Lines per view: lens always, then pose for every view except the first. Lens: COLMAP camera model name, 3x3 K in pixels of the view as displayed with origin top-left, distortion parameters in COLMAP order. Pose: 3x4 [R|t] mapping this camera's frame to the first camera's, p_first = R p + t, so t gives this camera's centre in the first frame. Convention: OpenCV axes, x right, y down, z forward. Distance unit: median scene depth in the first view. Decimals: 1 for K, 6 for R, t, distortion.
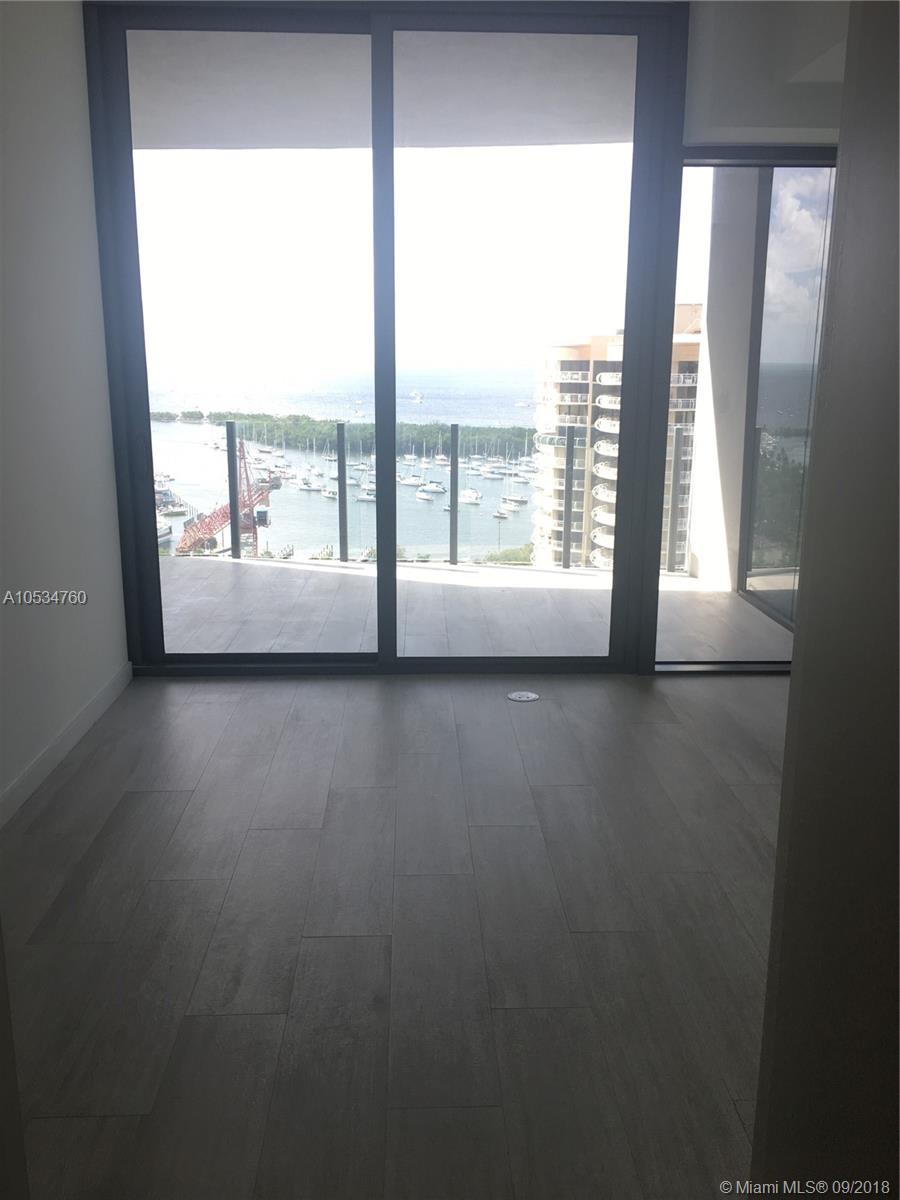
lens RADIAL K [[1029.1, 0, 453.8], [0, 1029.1, 594.6], [0, 0, 1]] dist [0.069263, -0.086086]
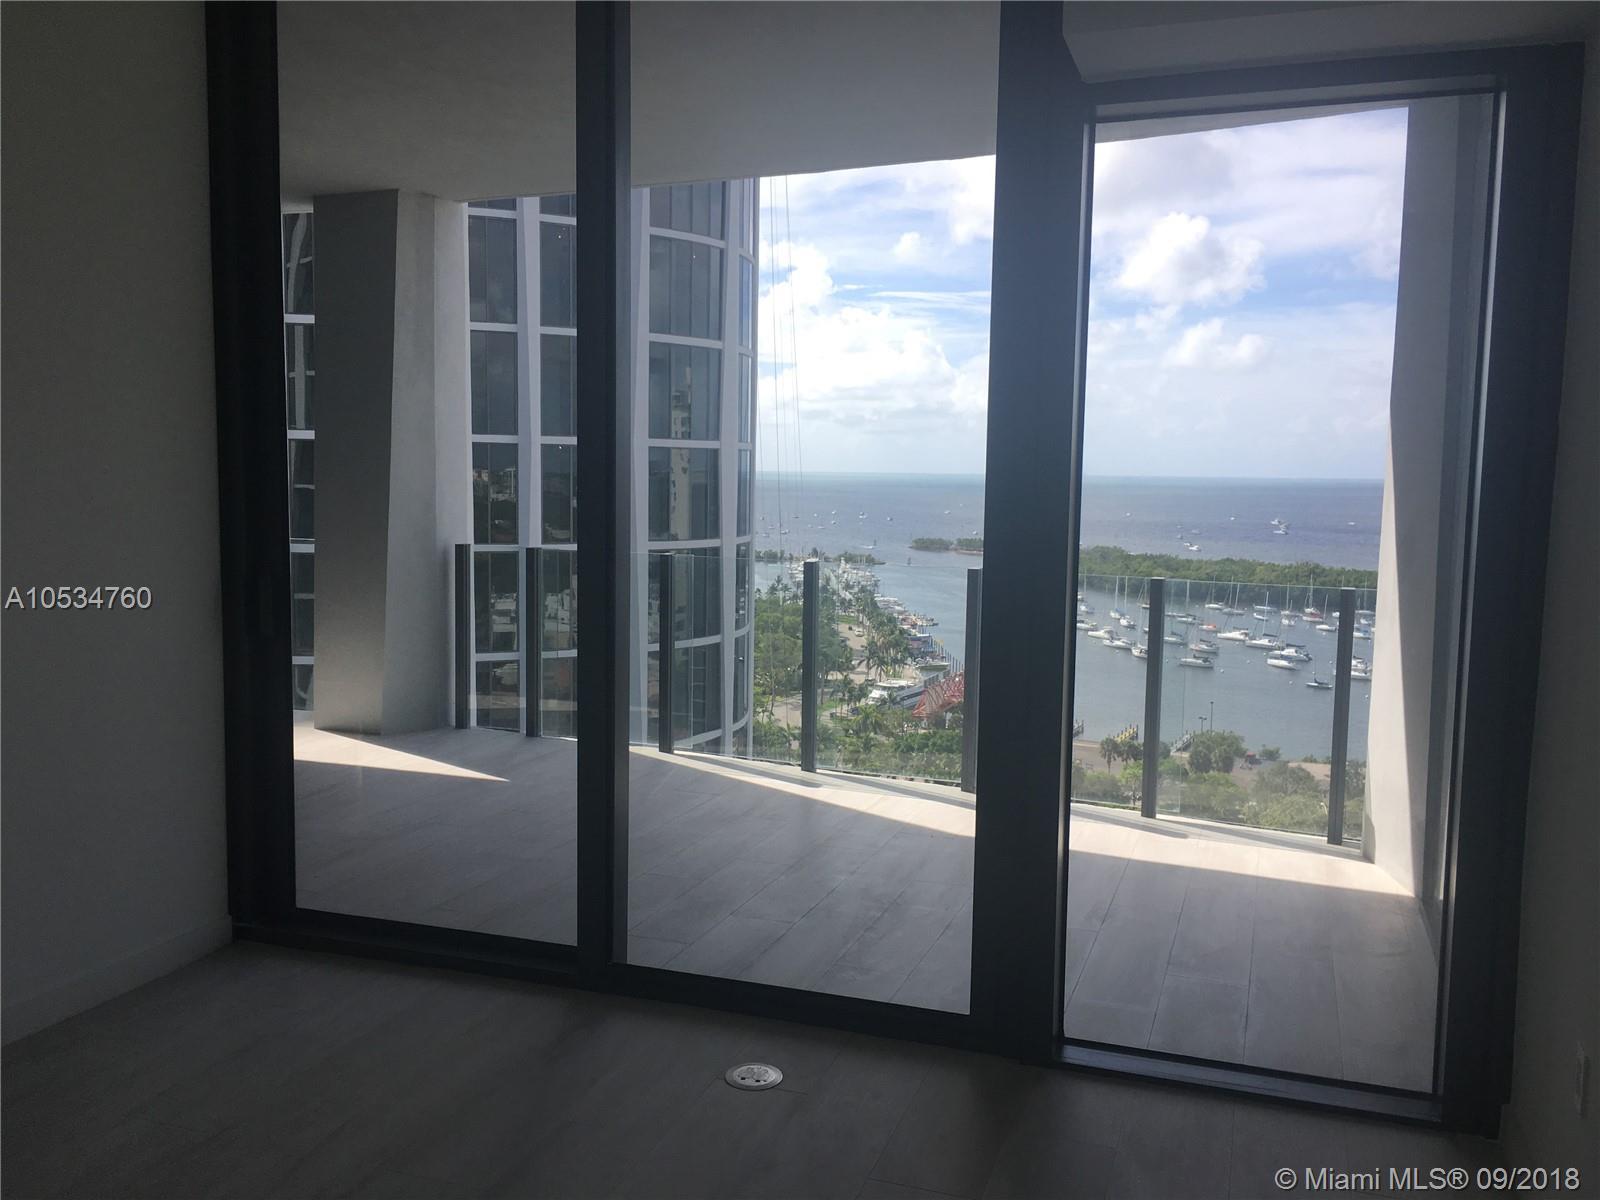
lens RADIAL K [[1372.2, 0, 797.8], [0, 1372.2, 600.9], [0, 0, 1]] dist [0.069263, -0.086086]
pose [[0.931487, 0.042492, -0.361285, 0.221738], [-0.089523, 0.989387, -0.114449, -0.043021], [0.352588, 0.138951, 0.925405, 0.200643]]
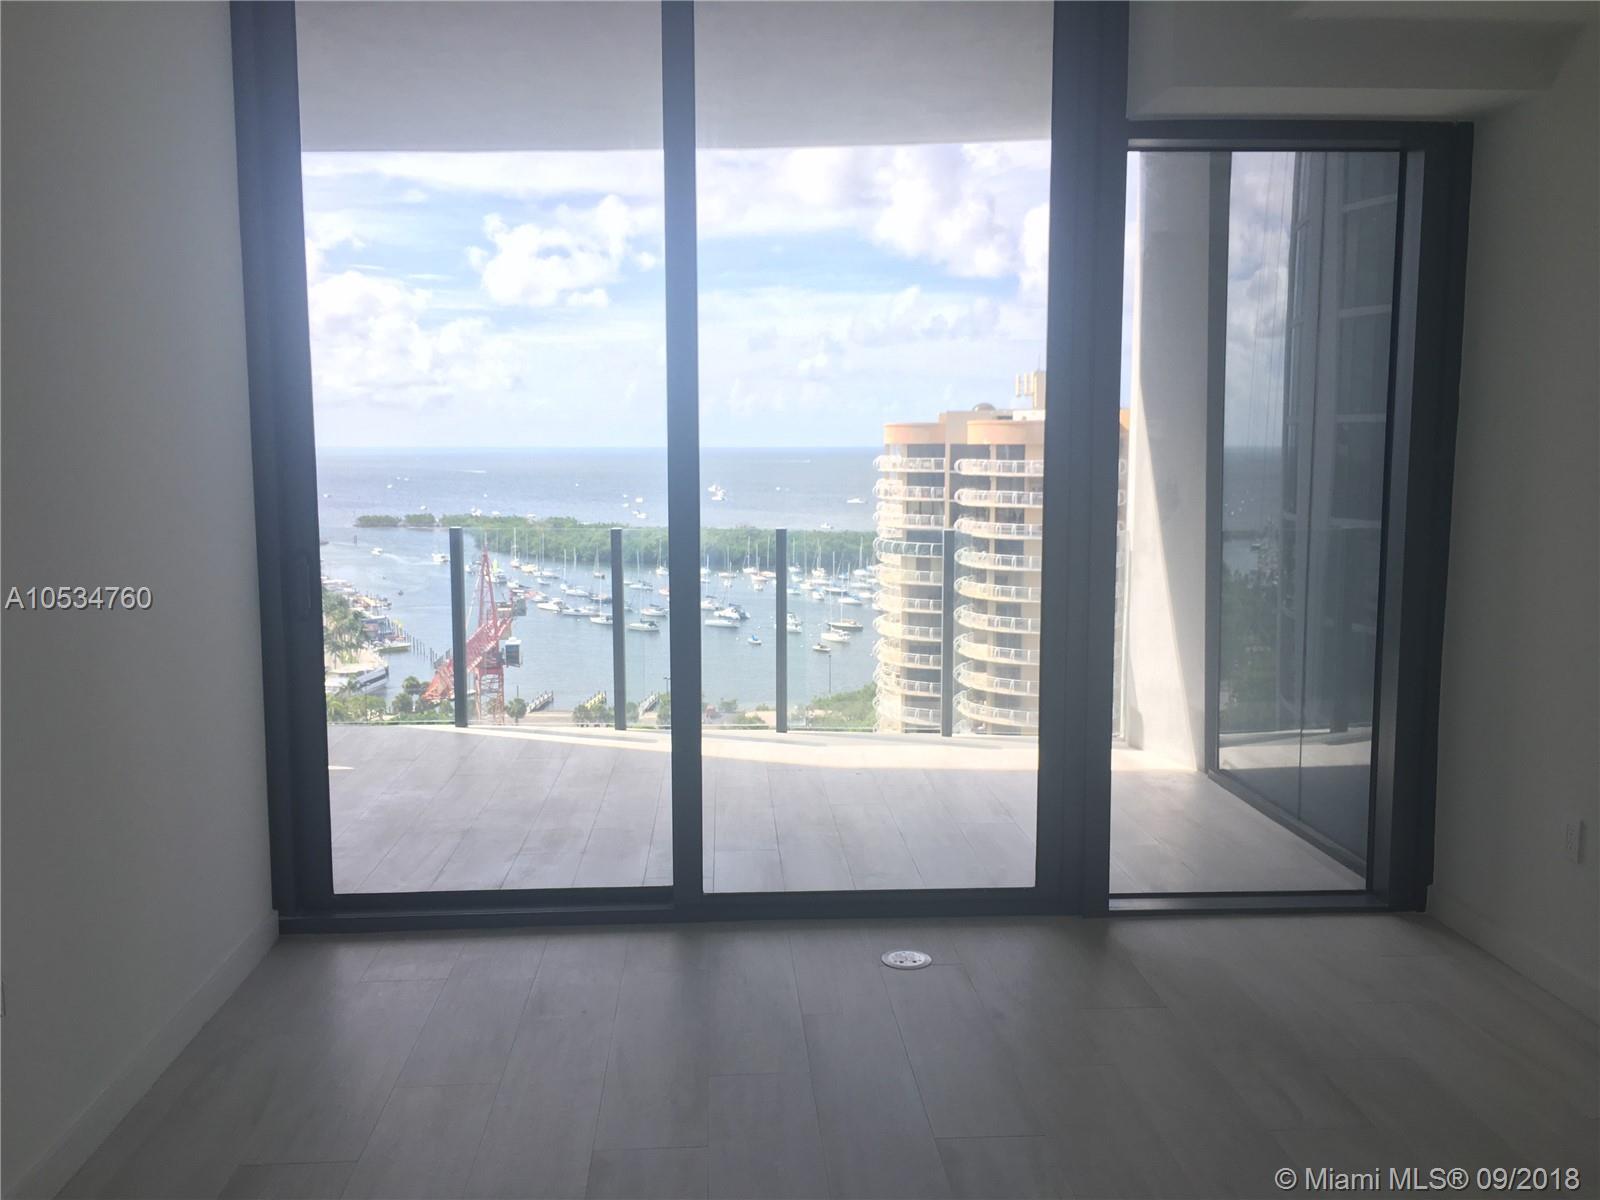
lens RADIAL K [[1372.2, 0, 799.8], [0, 1372.2, 601.8], [0, 0, 1]] dist [0.069263, -0.086086]
pose [[0.999664, -0.010643, 0.023637, -0.009674], [0.013162, 0.993947, -0.109073, -0.017183], [-0.022333, 0.109347, 0.993753, 0.096361]]
